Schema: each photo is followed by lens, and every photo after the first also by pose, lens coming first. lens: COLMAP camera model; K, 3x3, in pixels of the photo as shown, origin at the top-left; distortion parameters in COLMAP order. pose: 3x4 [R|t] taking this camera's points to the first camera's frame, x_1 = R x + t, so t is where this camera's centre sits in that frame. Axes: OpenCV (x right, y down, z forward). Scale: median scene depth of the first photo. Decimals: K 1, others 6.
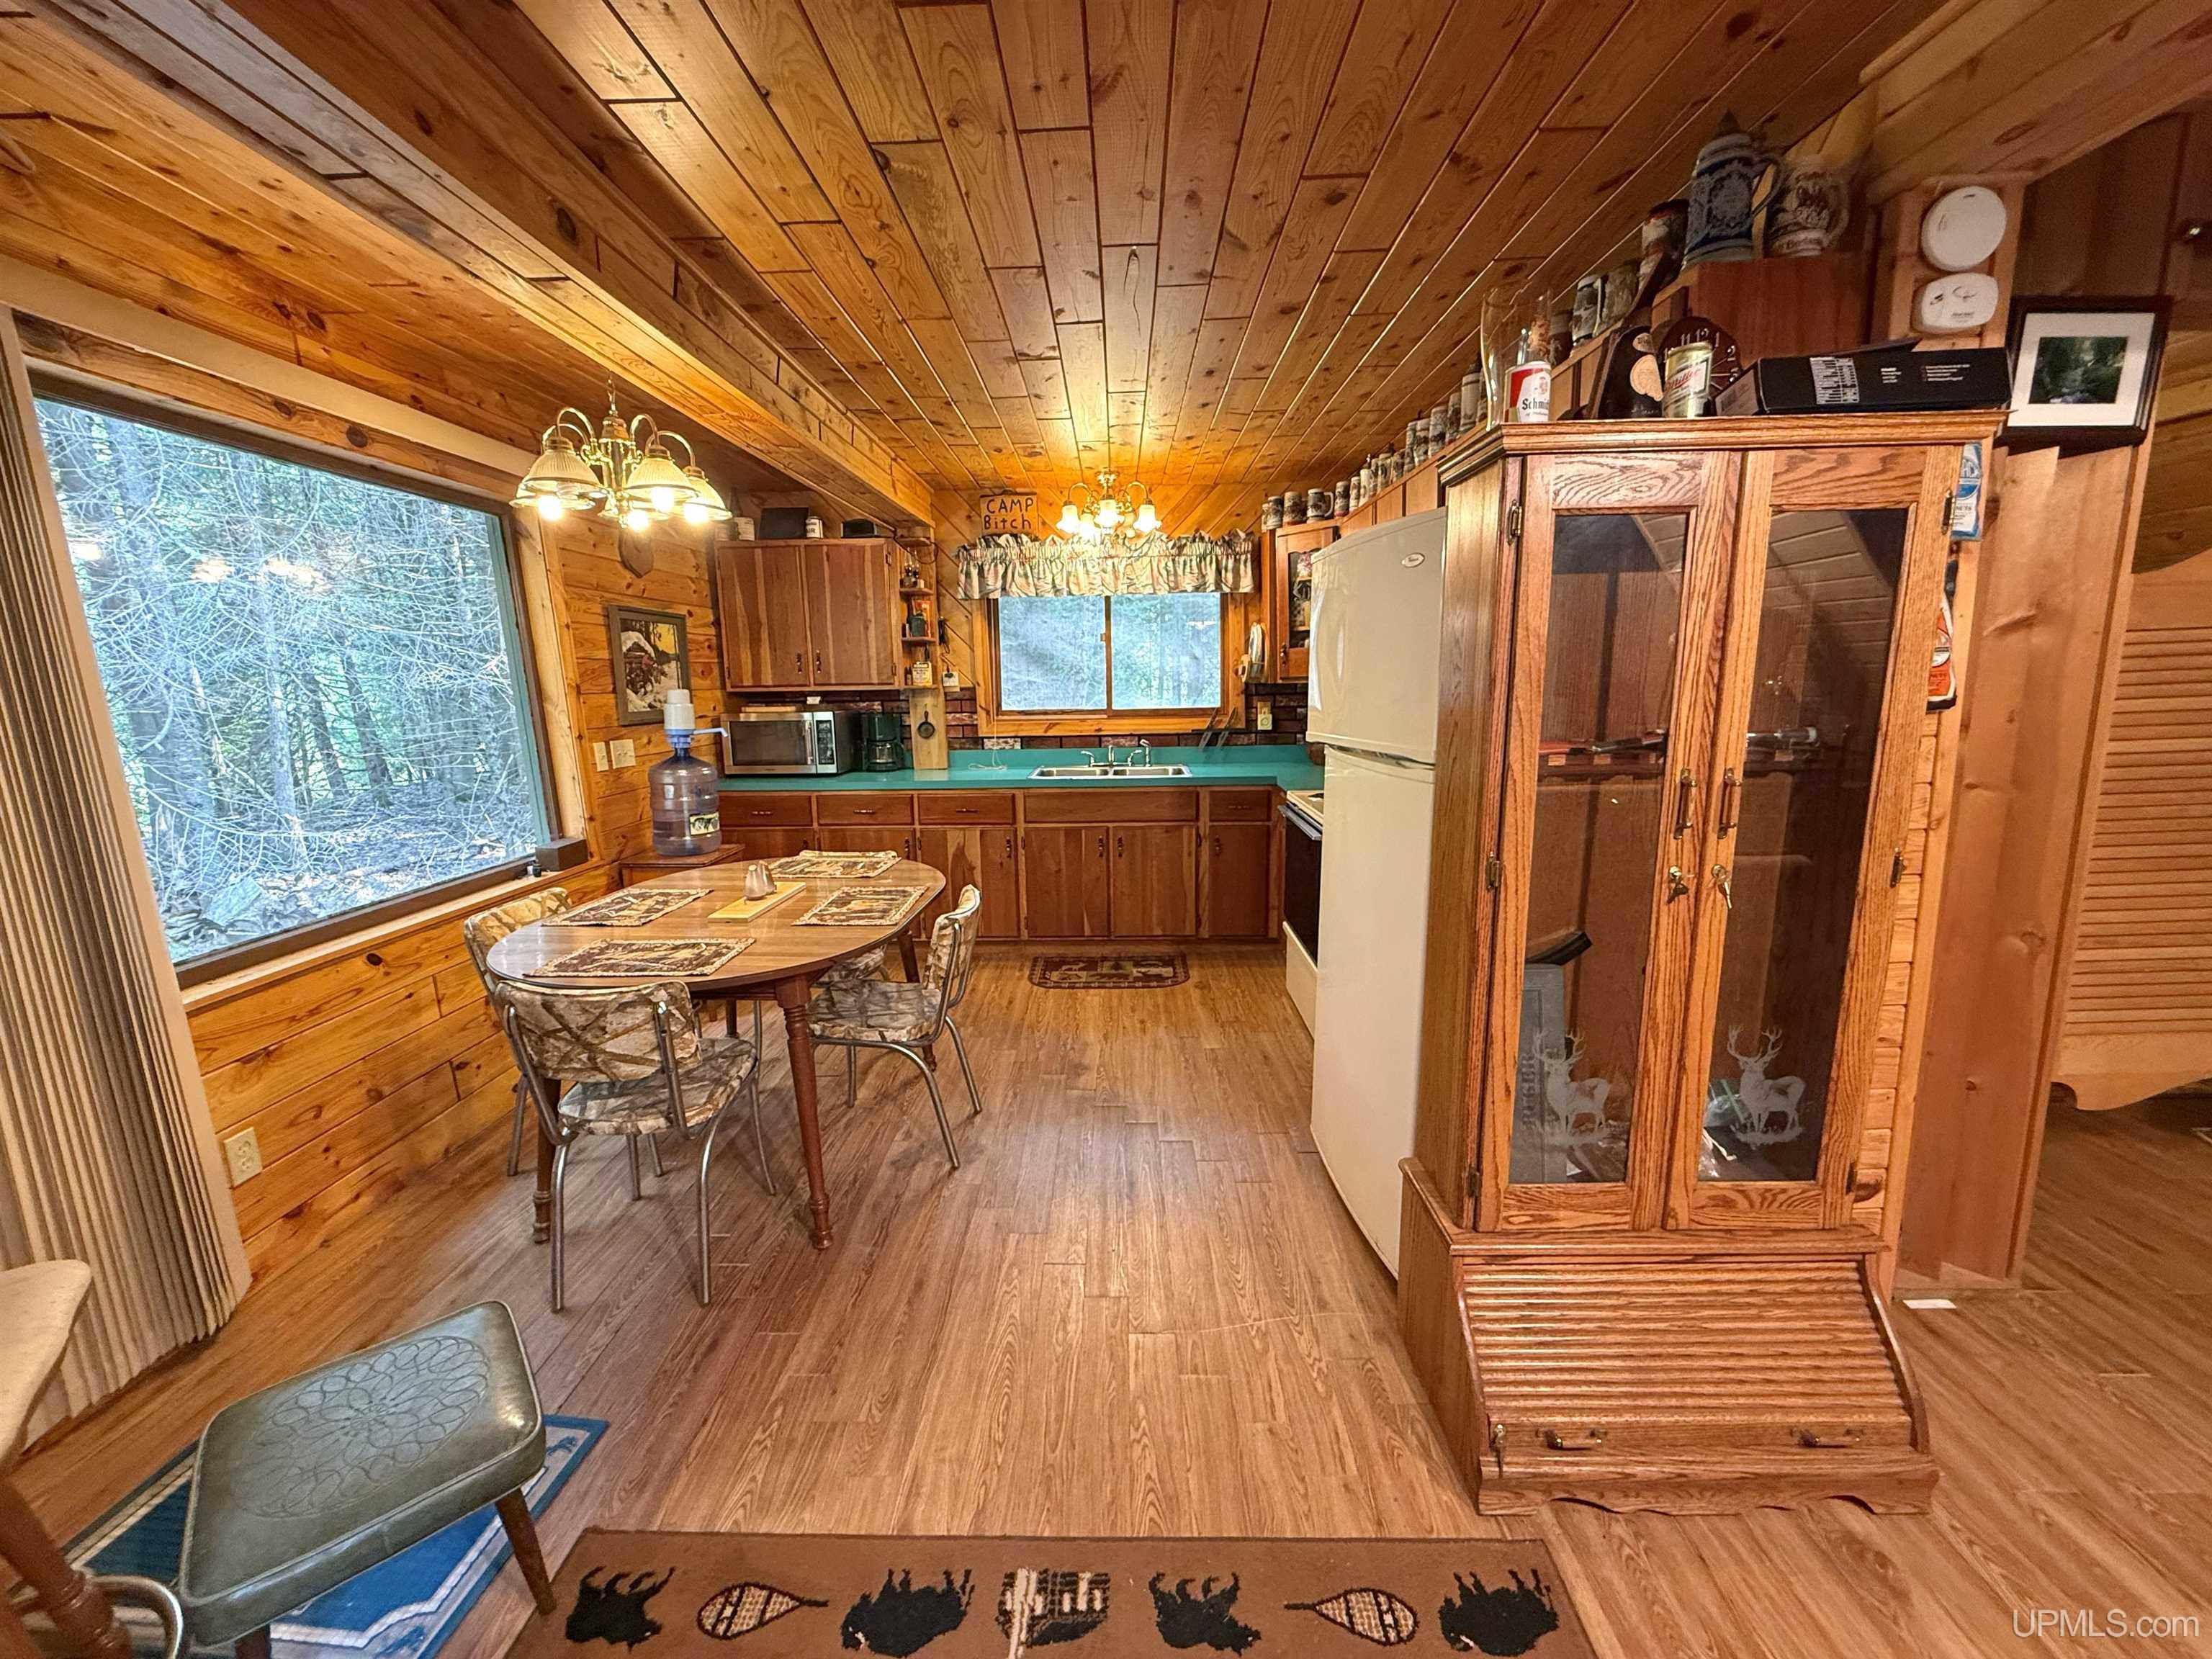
lens RADIAL K [[879.6, 0, 1106.0], [0, 879.6, 829.5], [0, 0, 1]] dist [-0.001680, -0.000241]
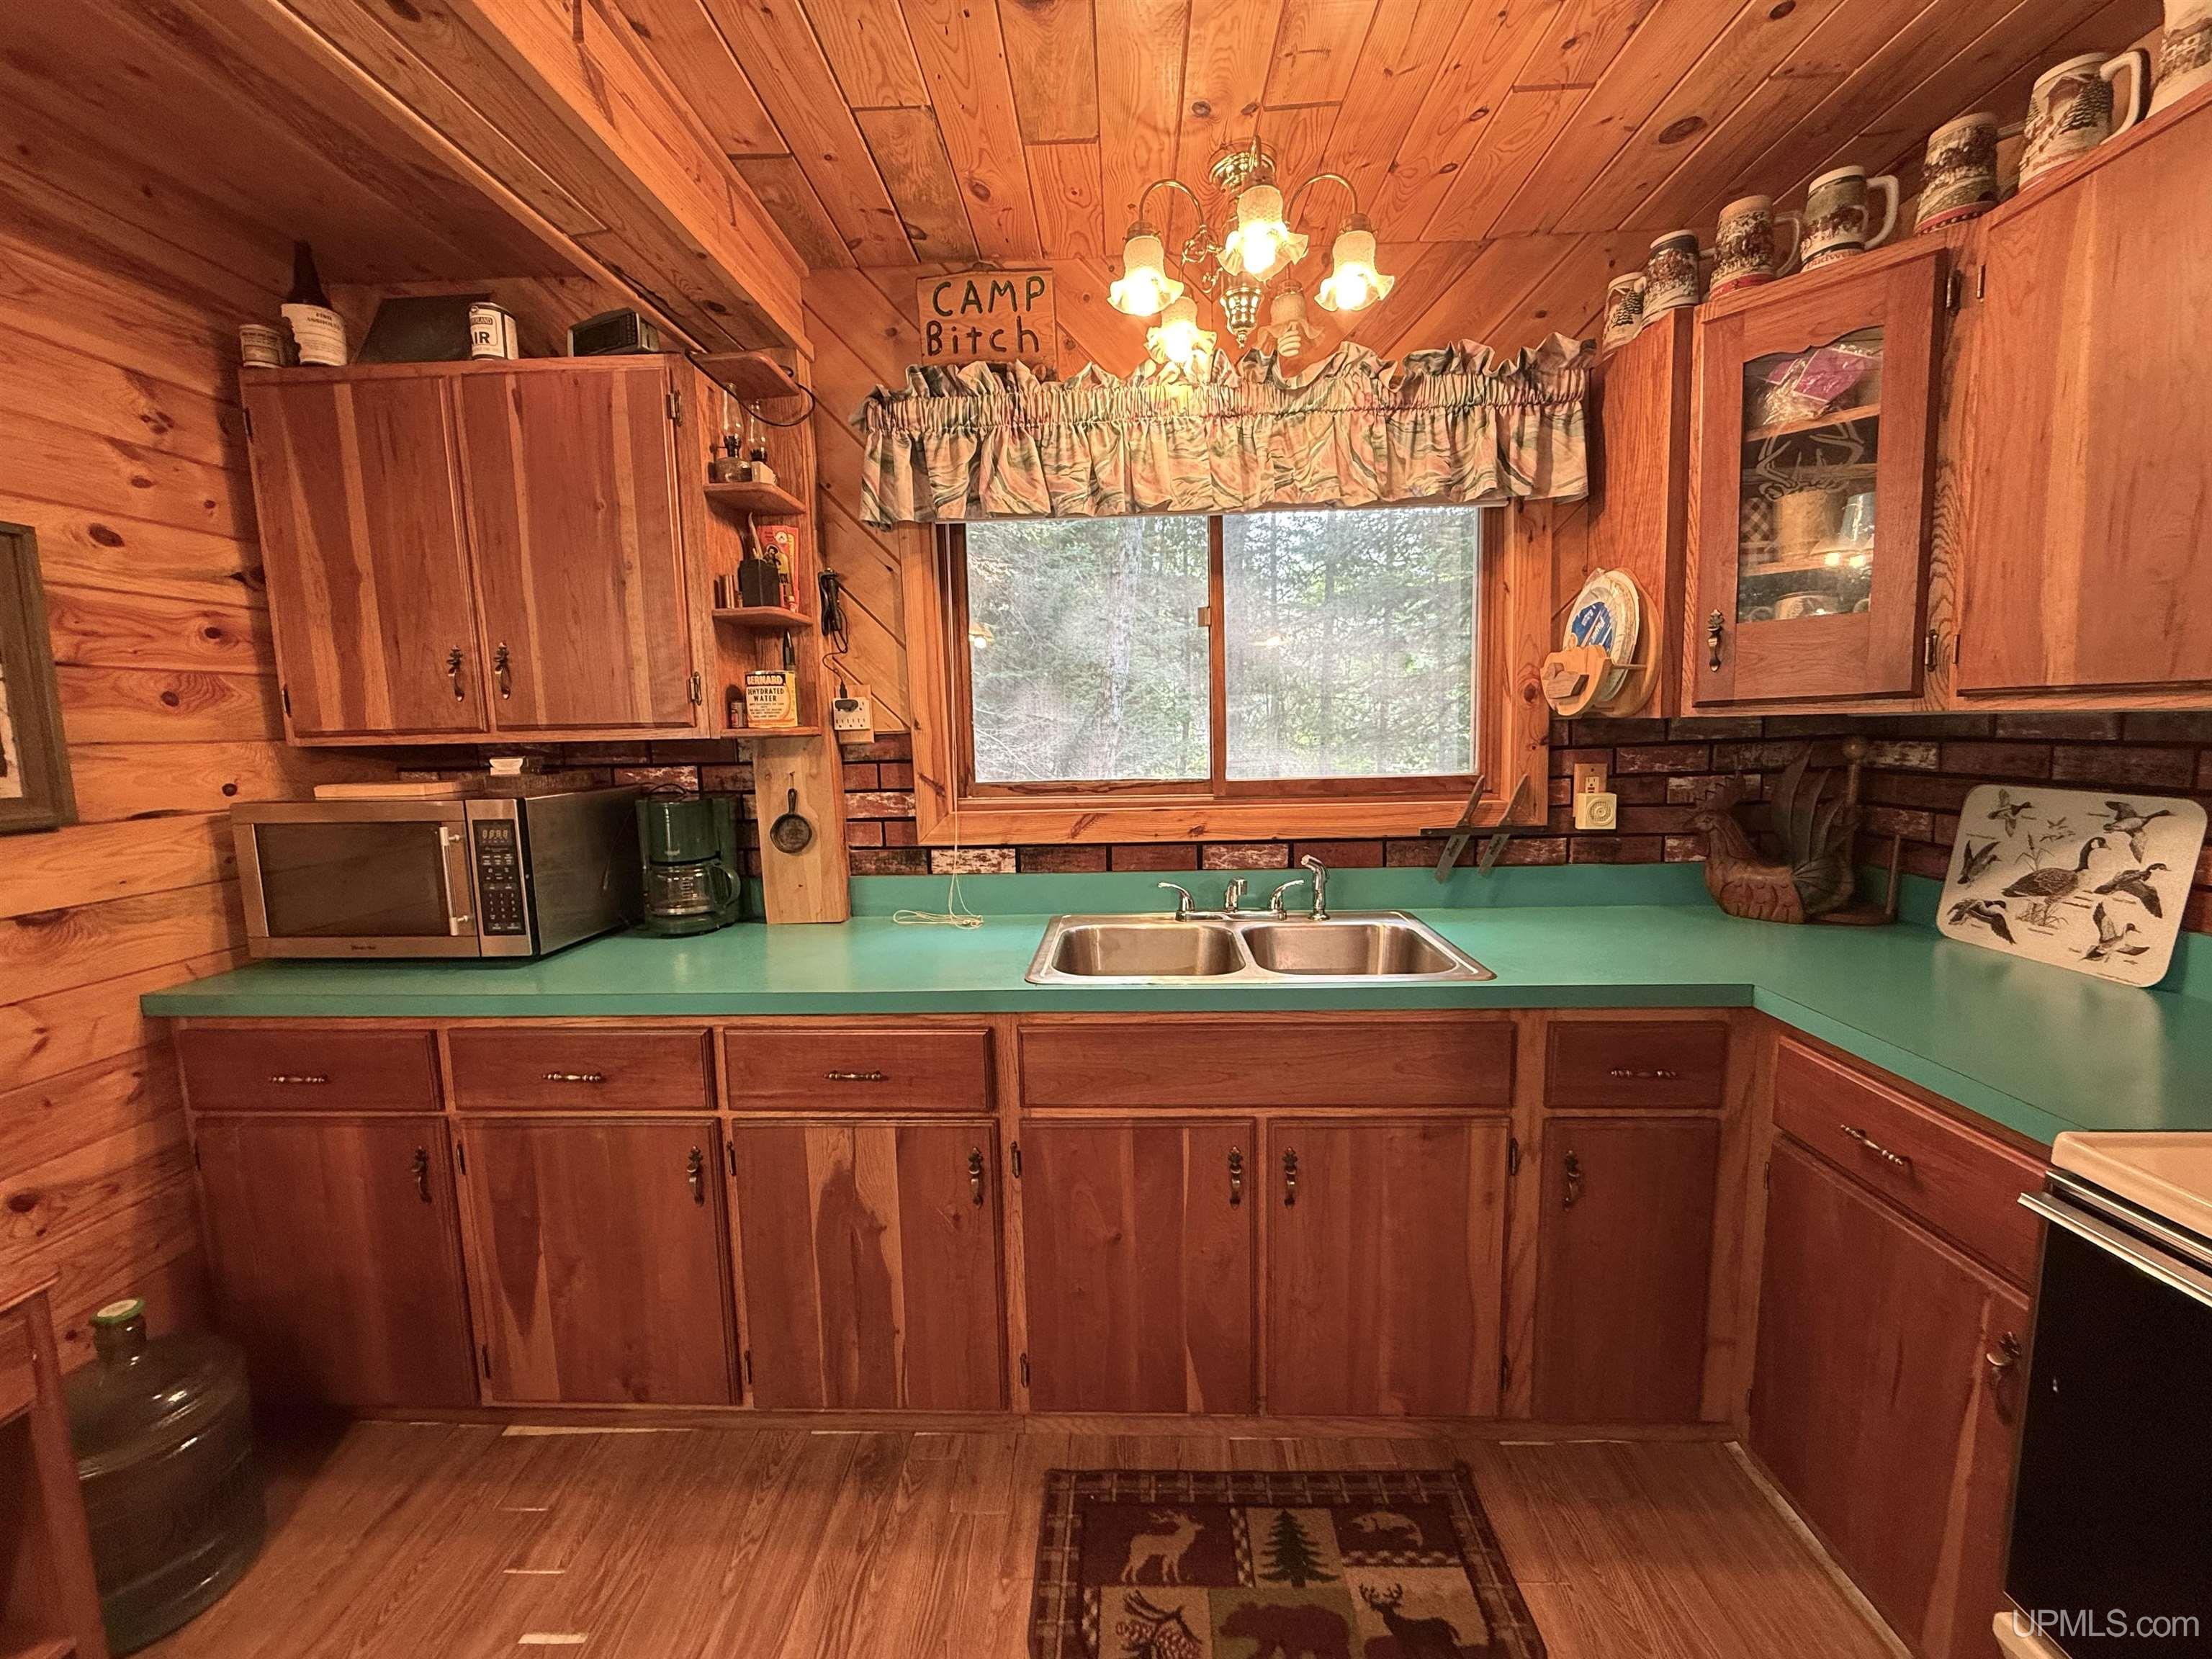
lens RADIAL K [[879.6, 0, 1106.0], [0, 879.6, 829.5], [0, 0, 1]] dist [-0.001680, -0.000241]
pose [[0.999934, -0.004175, -0.010746, -0.050319], [0.003616, 0.998666, -0.051502, -0.095825], [0.010947, 0.051460, 0.998615, 0.598919]]
